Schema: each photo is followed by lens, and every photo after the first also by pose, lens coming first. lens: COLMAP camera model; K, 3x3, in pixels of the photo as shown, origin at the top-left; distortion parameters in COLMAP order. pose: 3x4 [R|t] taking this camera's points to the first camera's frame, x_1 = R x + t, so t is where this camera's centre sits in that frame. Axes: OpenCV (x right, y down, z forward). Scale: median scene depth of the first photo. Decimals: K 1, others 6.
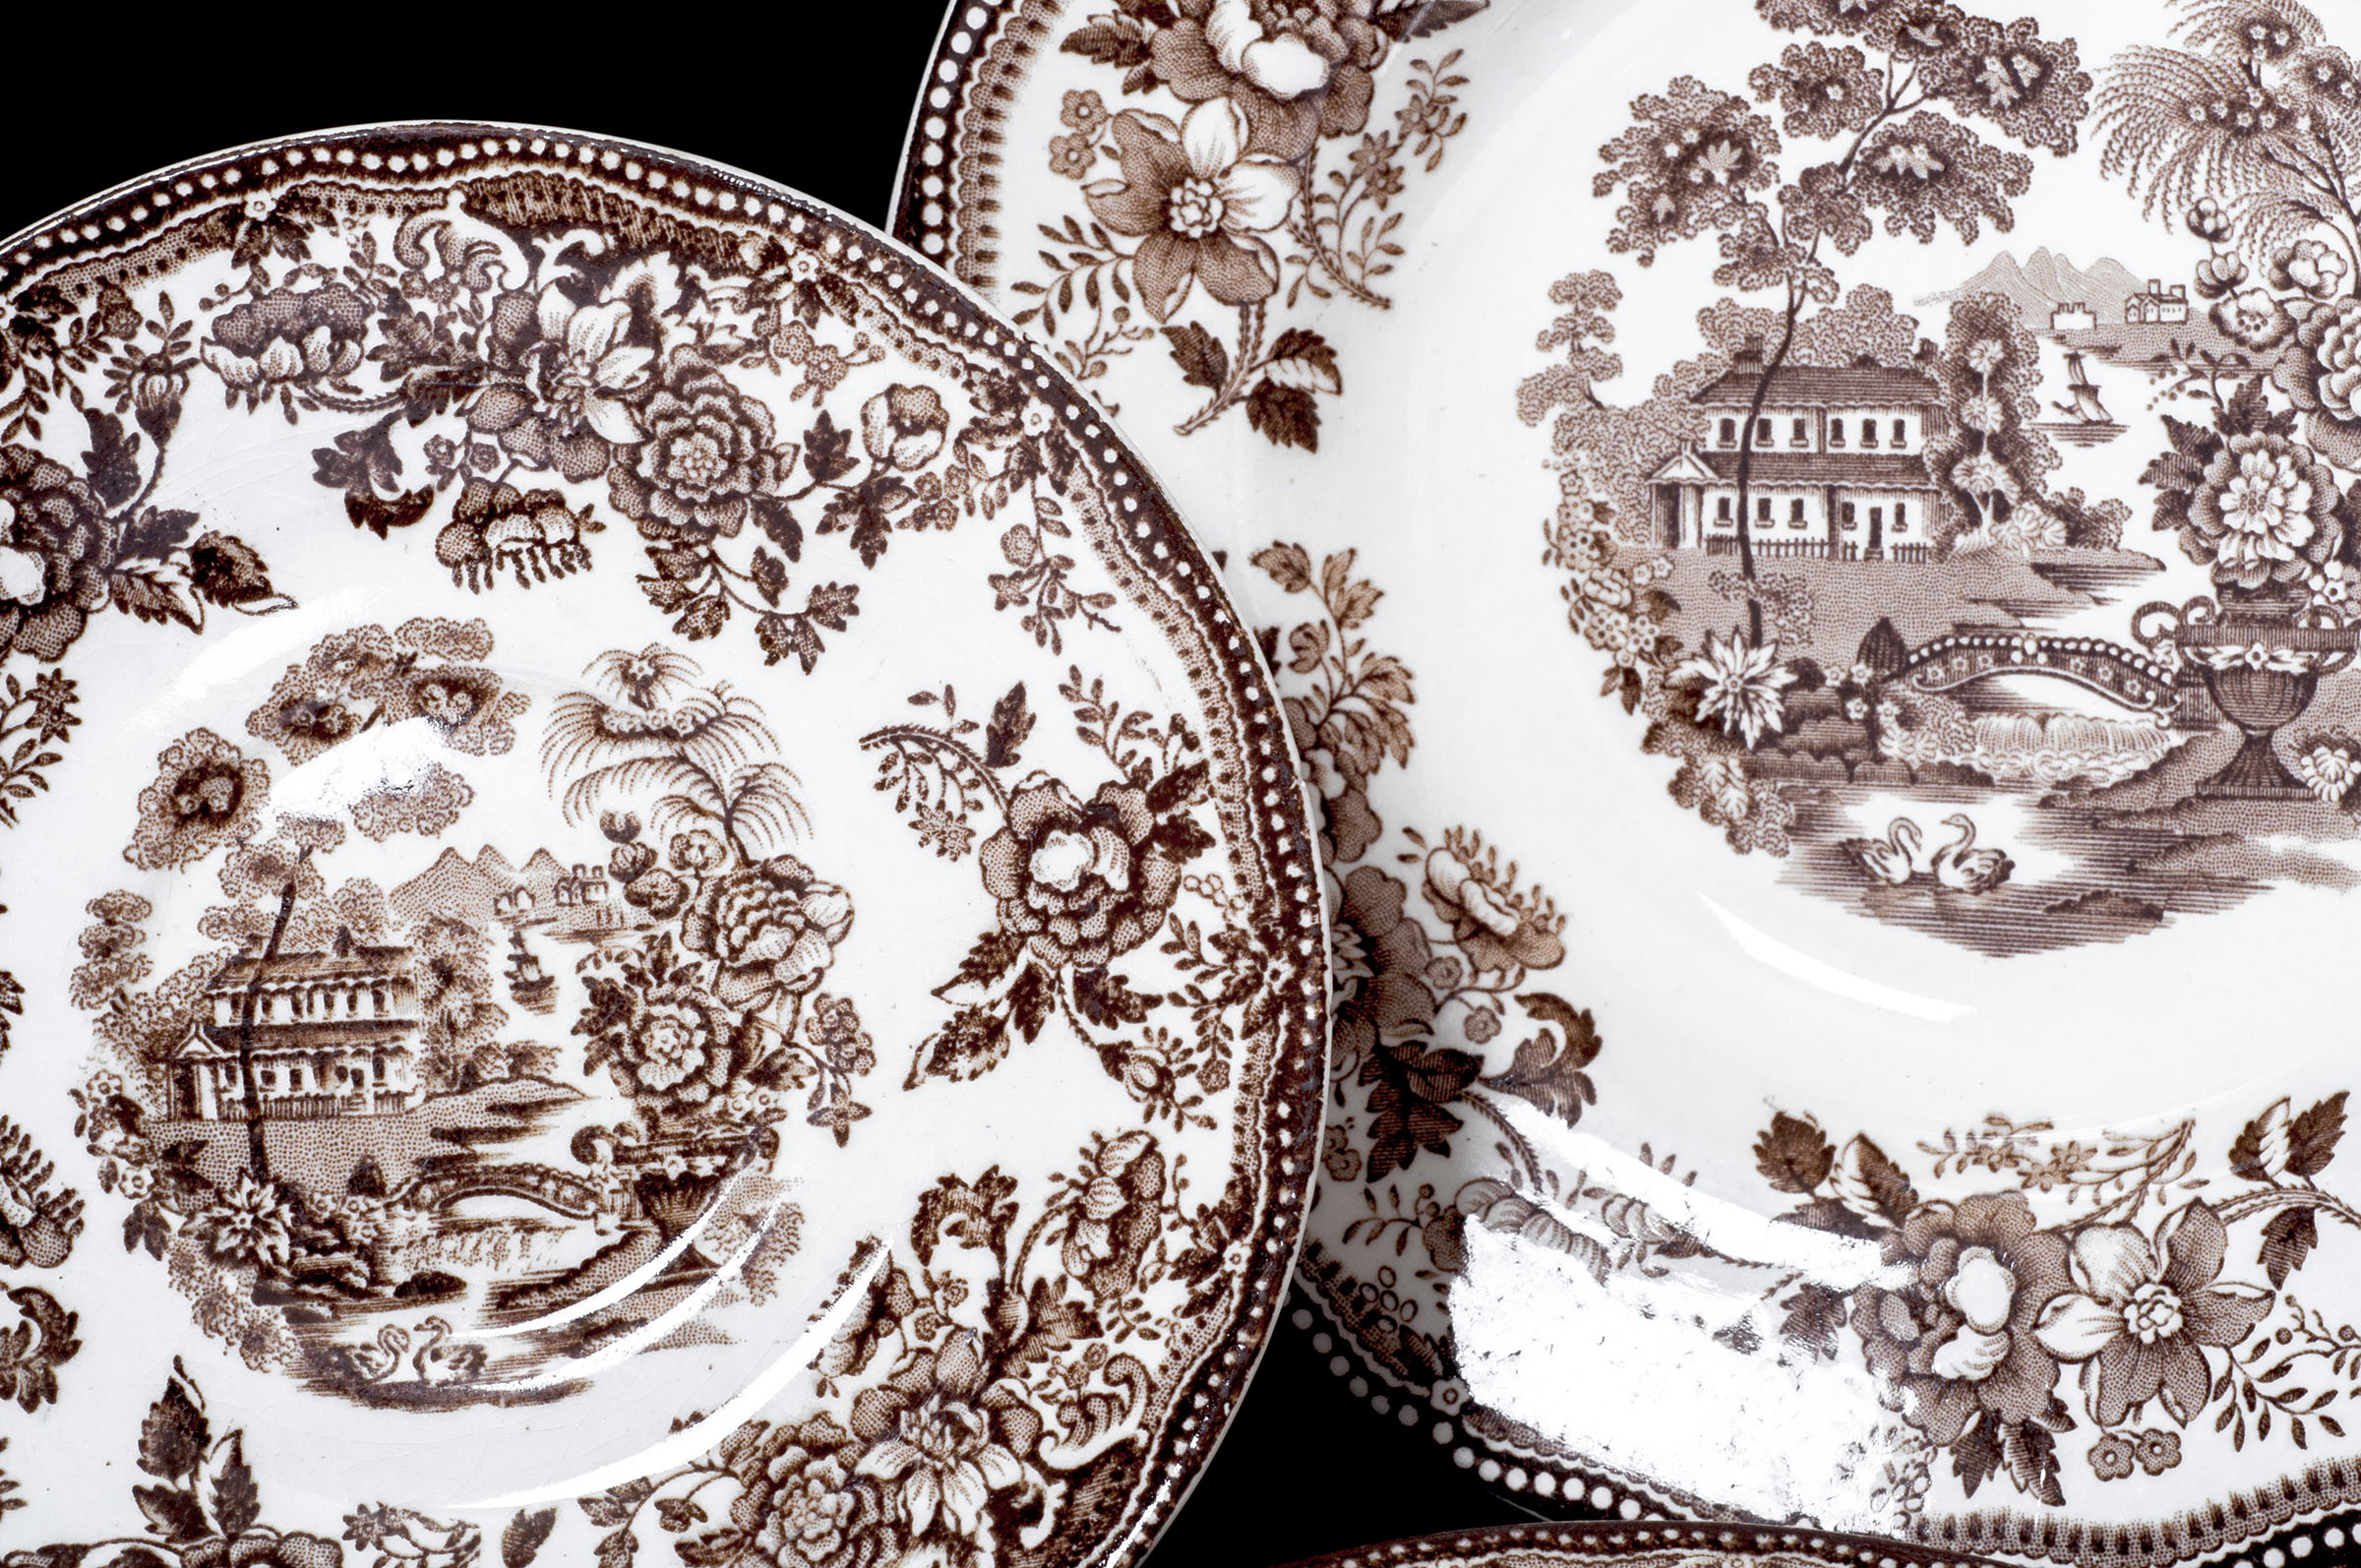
lens RADIAL K [[5858.7, 0, 1162.8], [0, 5858.7, 753.9], [0, 0, 1]] dist [-0.039947, -0.252298]
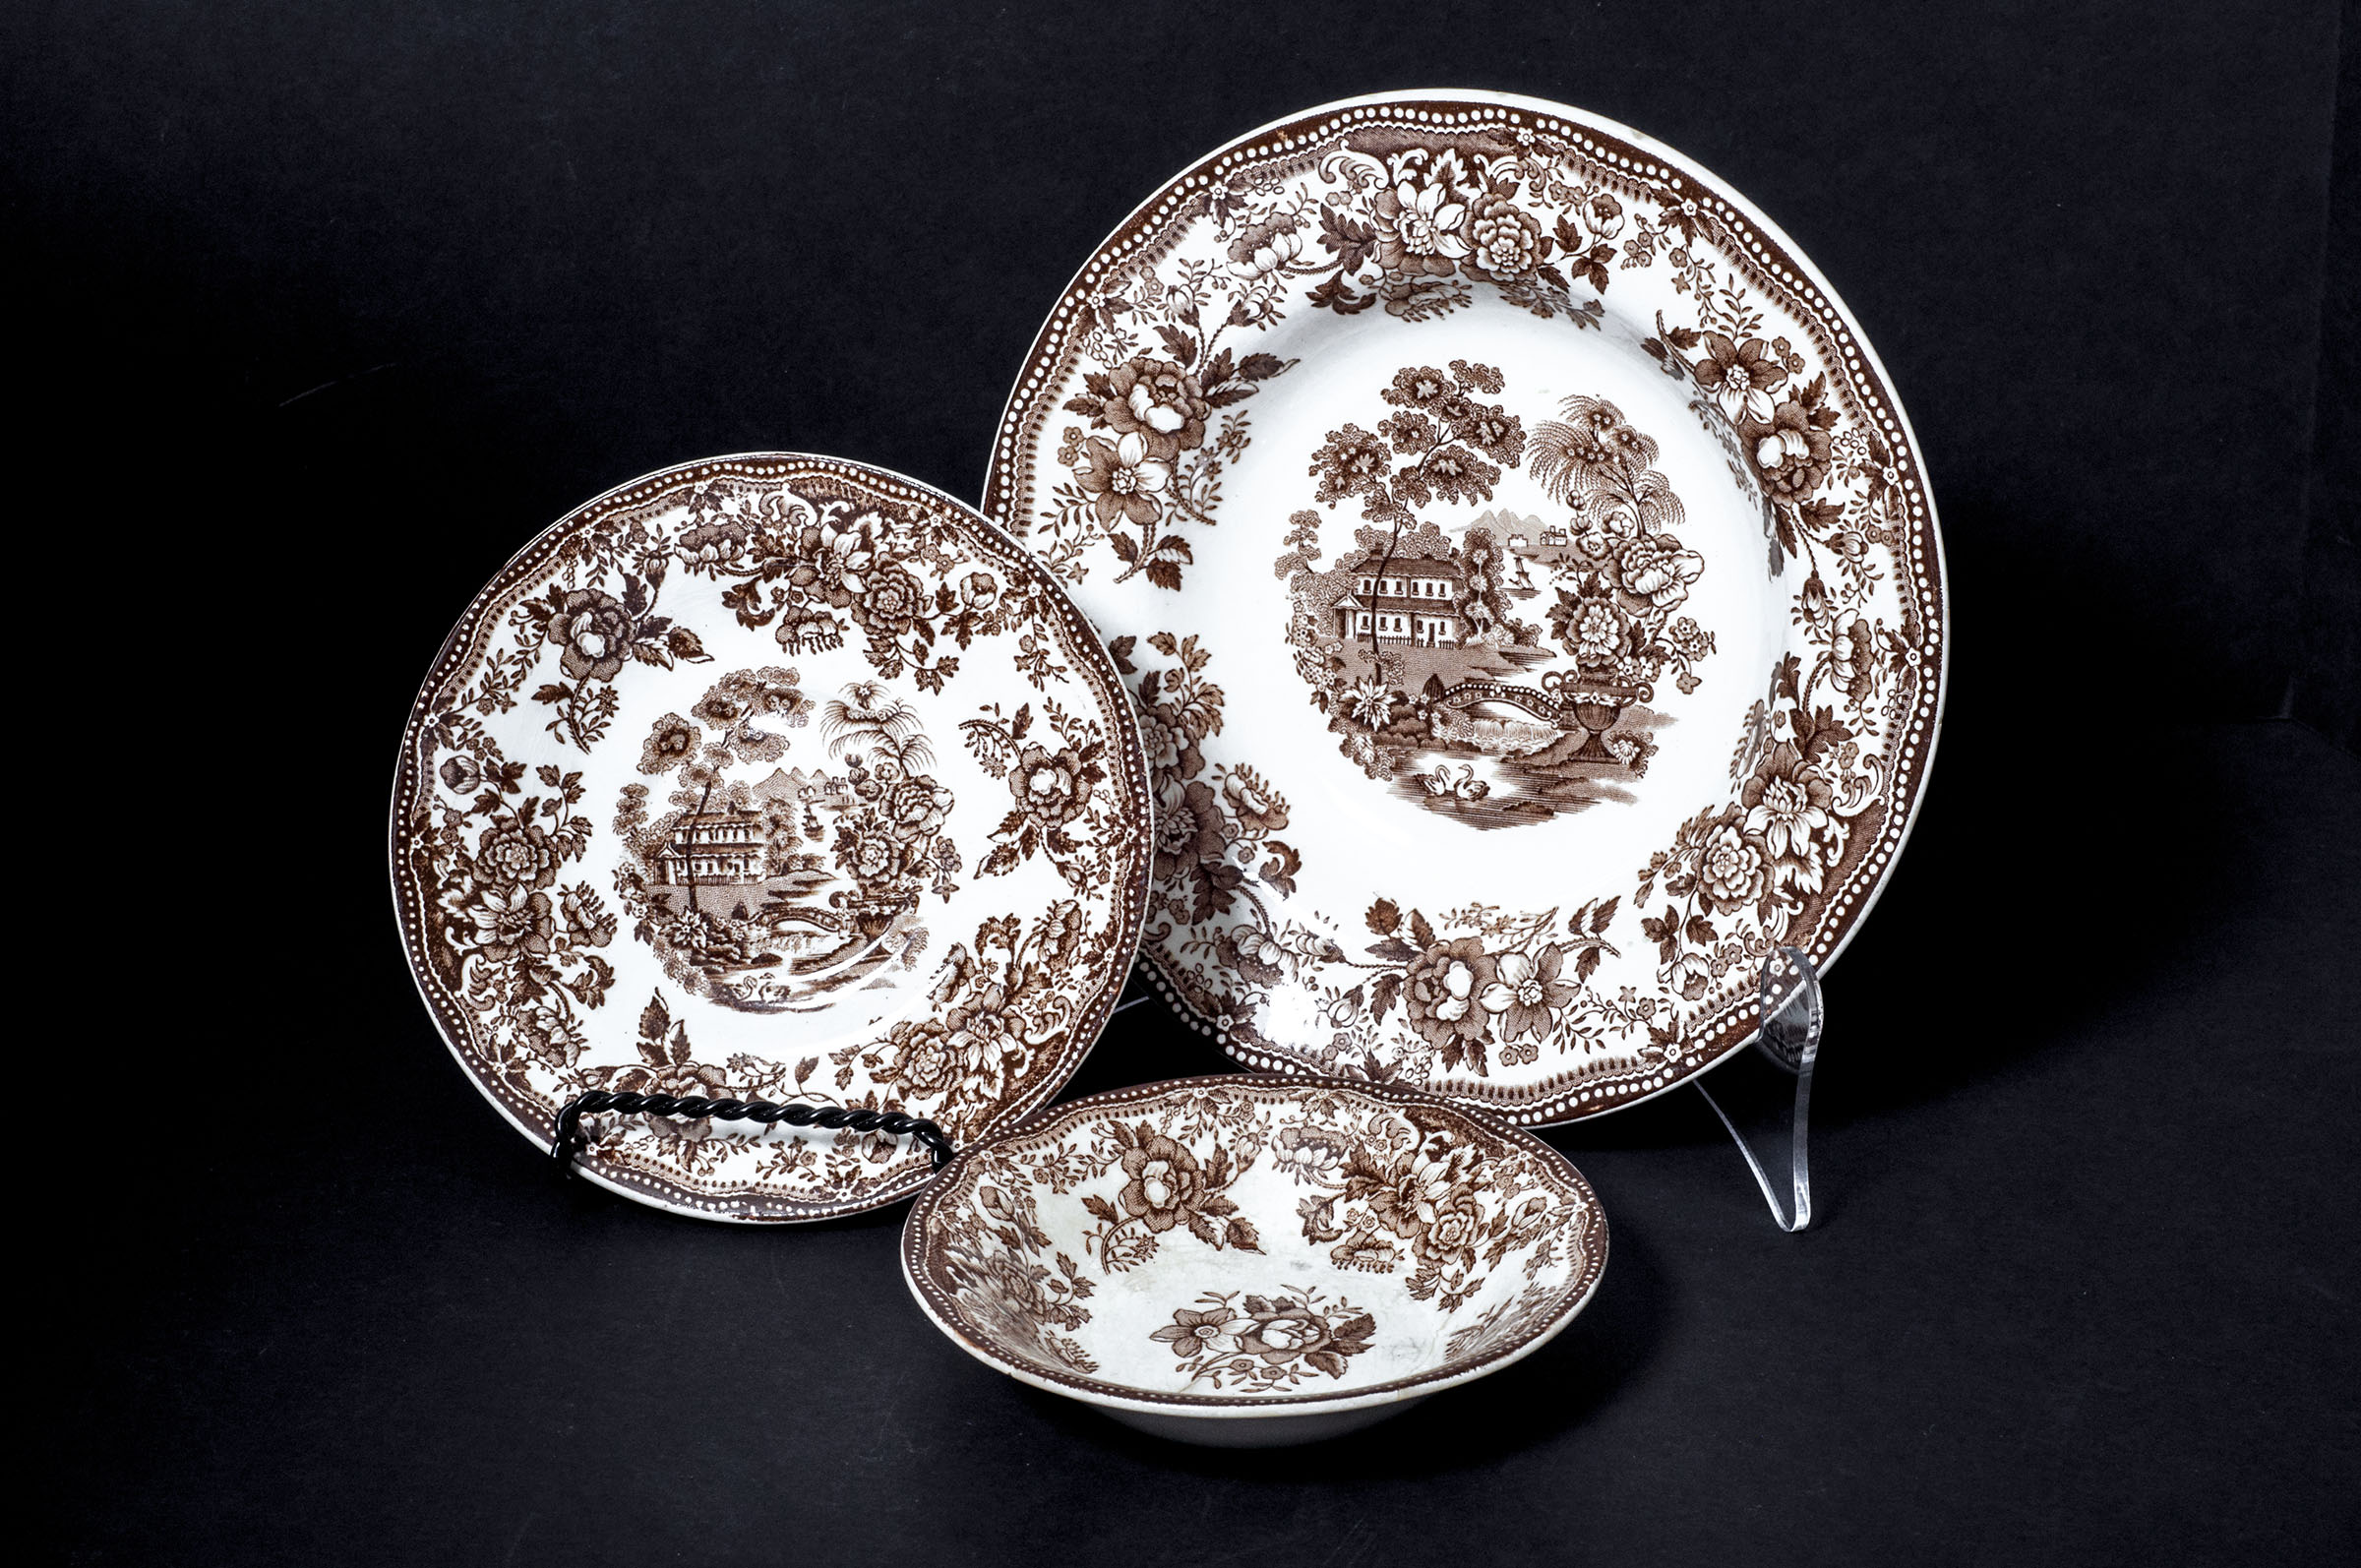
lens RADIAL K [[5858.7, 0, 1162.8], [0, 5858.7, 753.9], [0, 0, 1]] dist [-0.039947, -0.252298]
pose [[0.996953, 0.023720, -0.074305, 0.190364], [-0.020496, 0.998828, 0.043844, -0.089620], [0.075258, -0.042188, 0.996271, -1.221061]]
